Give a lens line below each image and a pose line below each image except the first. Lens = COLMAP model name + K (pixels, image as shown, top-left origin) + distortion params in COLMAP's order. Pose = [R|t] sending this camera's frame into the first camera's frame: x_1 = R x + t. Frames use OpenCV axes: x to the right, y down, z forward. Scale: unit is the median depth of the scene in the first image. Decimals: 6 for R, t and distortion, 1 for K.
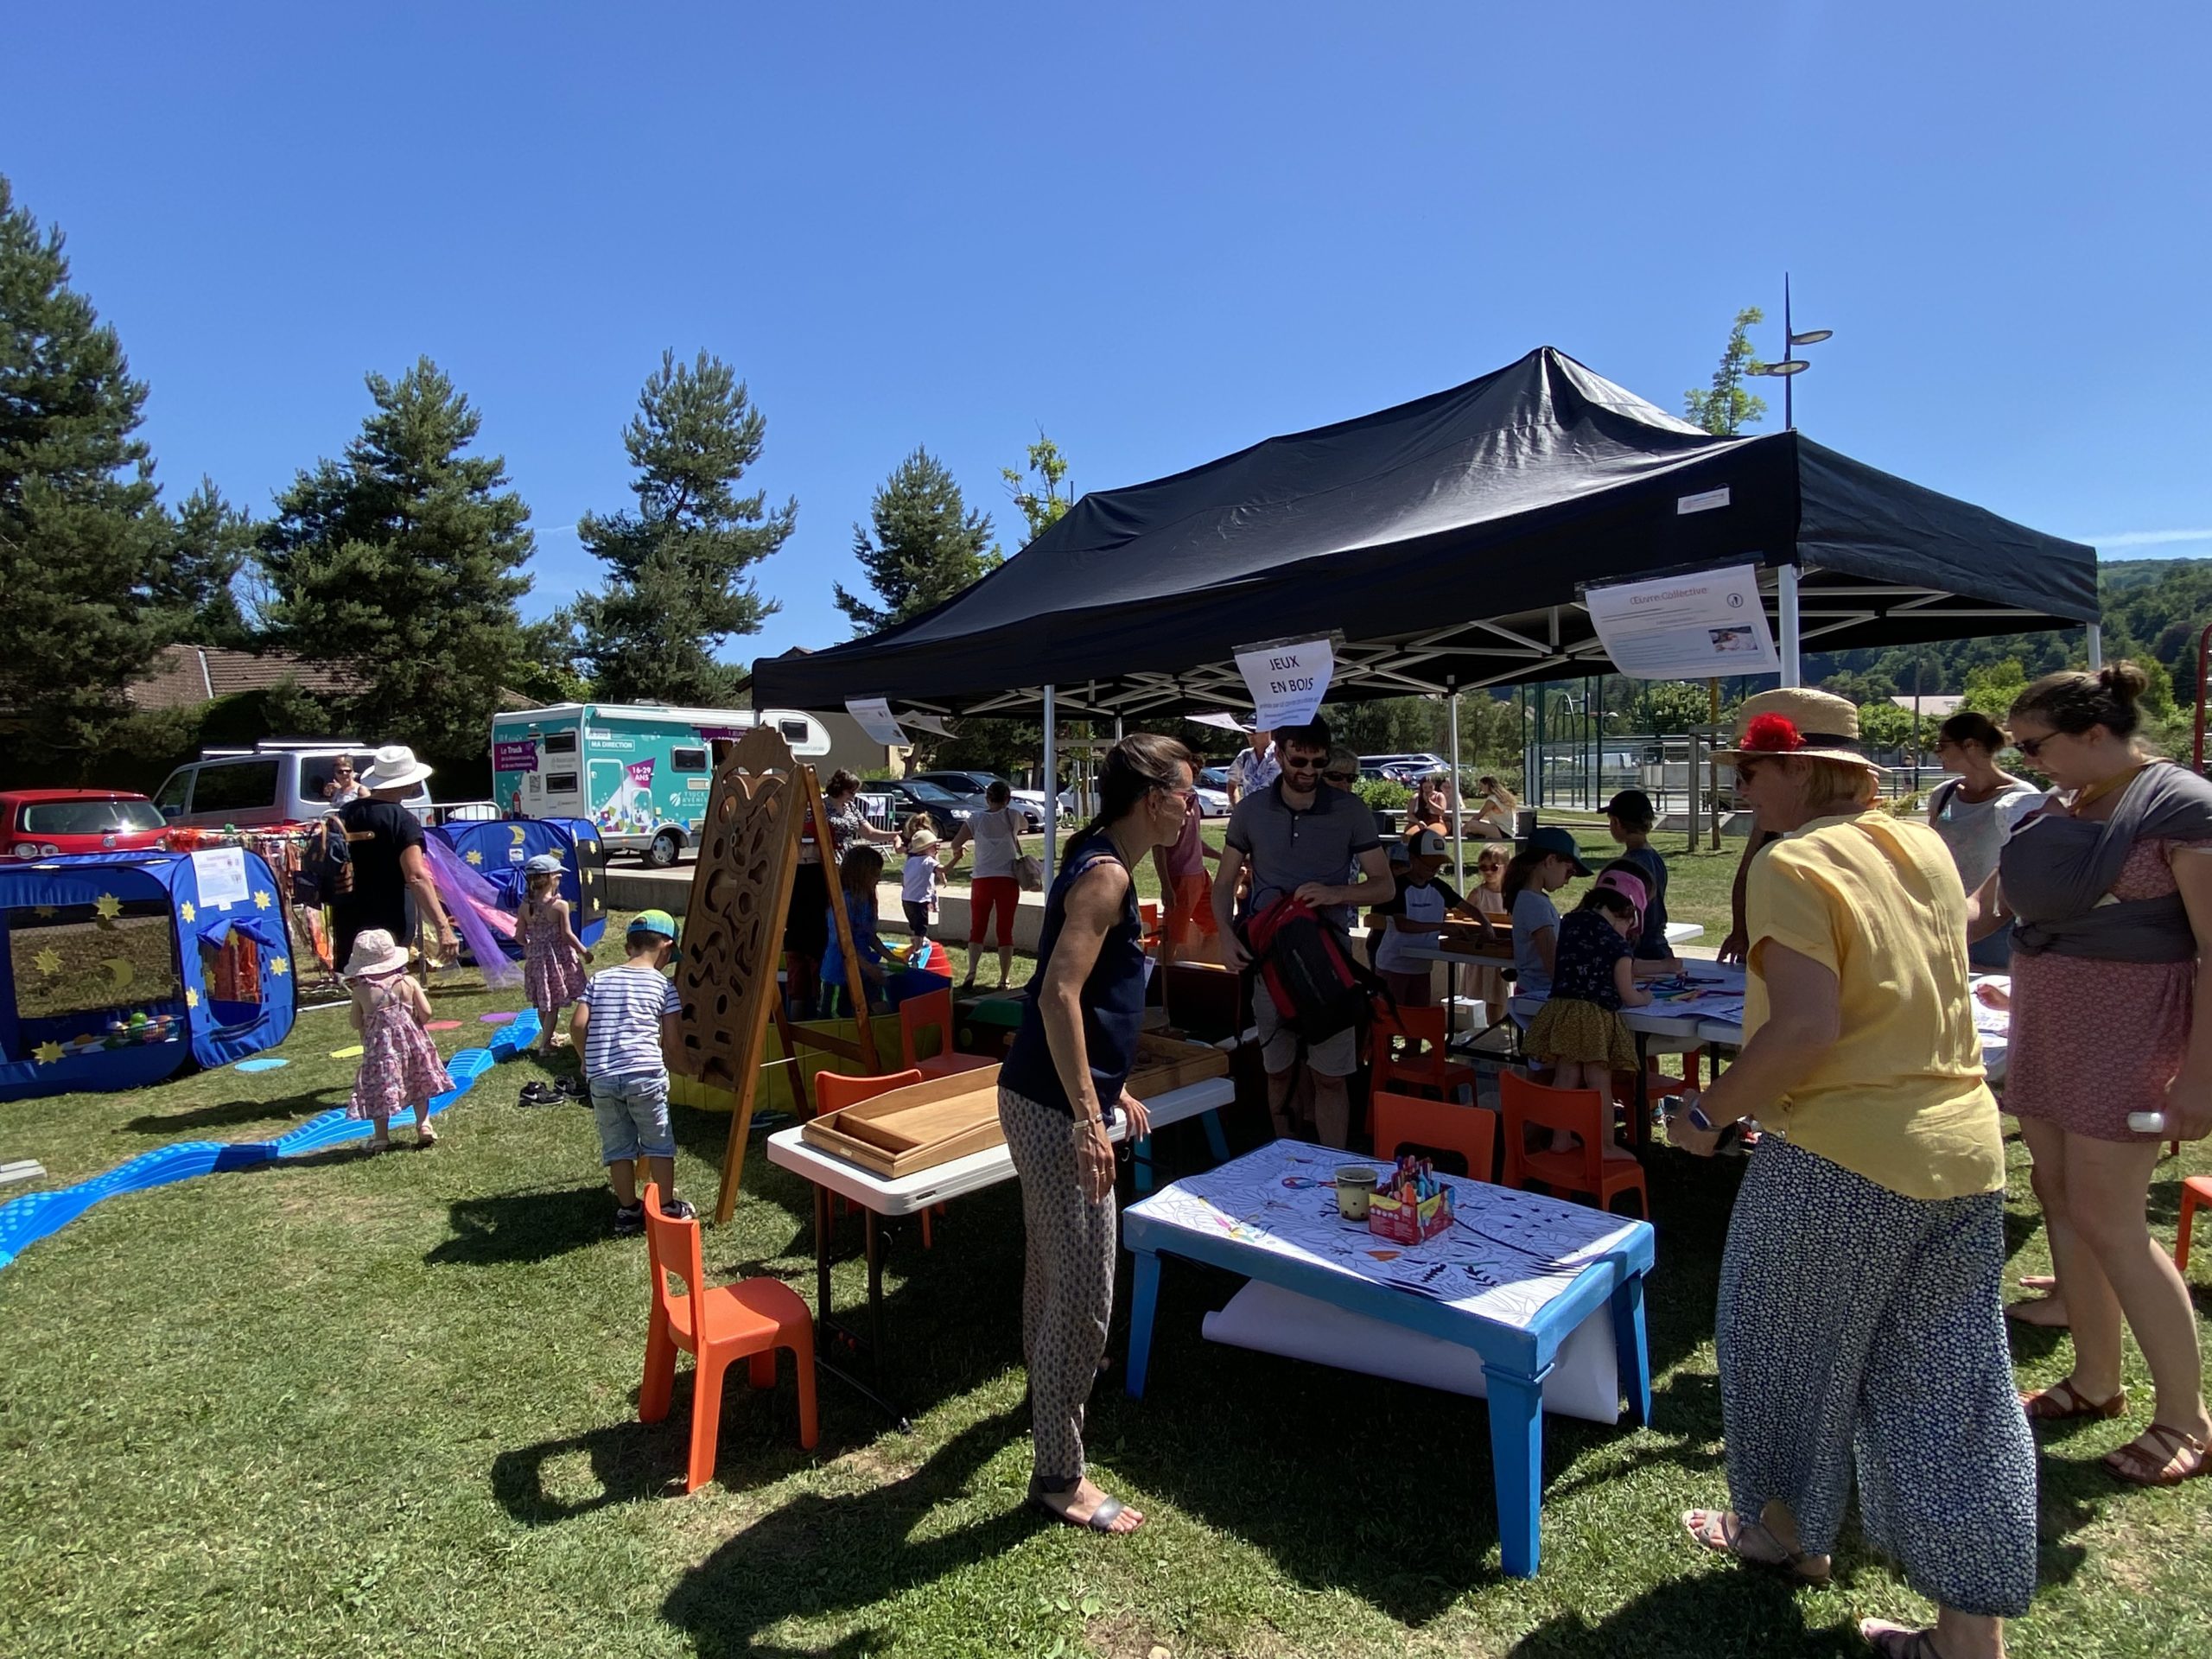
lens RADIAL K [[1226.8, 0, 1103.4], [0, 1226.8, 830.7], [0, 0, 1]] dist [-0.003983, -0.001039]
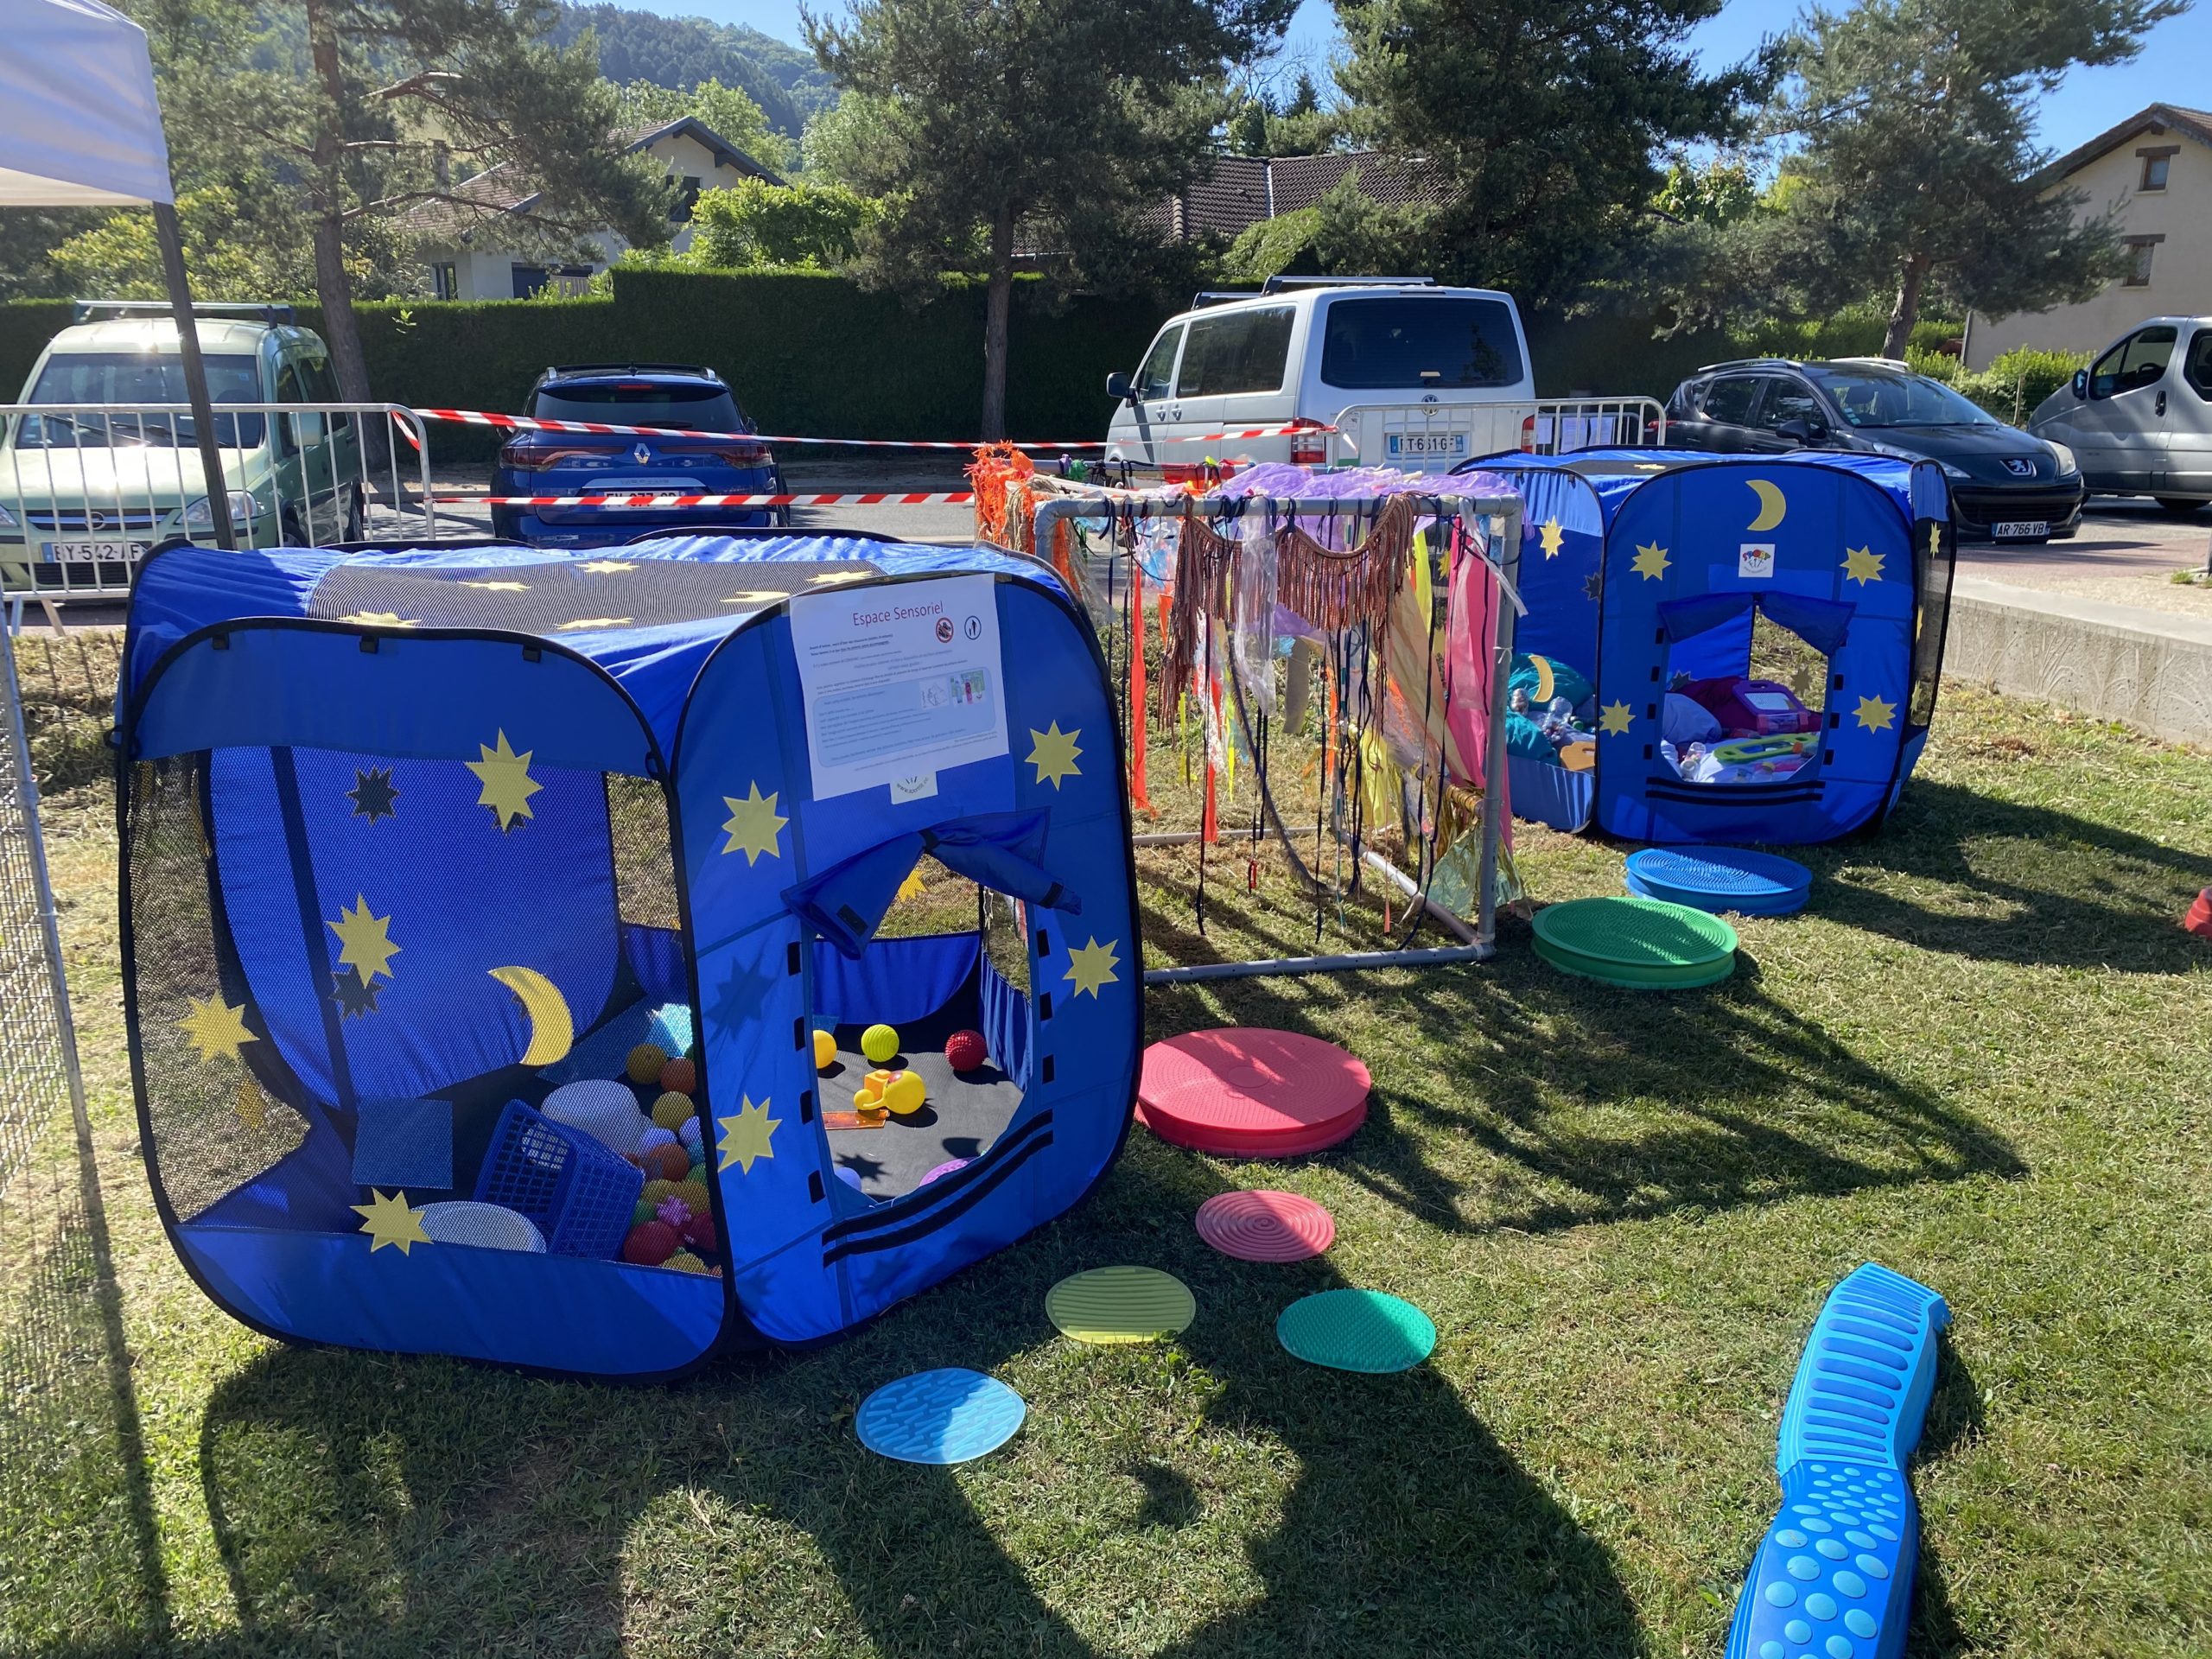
lens RADIAL K [[1682.7, 0, 1106.9], [0, 1682.7, 815.2], [0, 0, 1]] dist [0.000330, 0.013747]
pose [[0.742117, 0.190708, -0.642567, -0.102337], [-0.041632, 0.969933, 0.239785, -0.006761], [0.668976, -0.151197, 0.727743, 0.176057]]
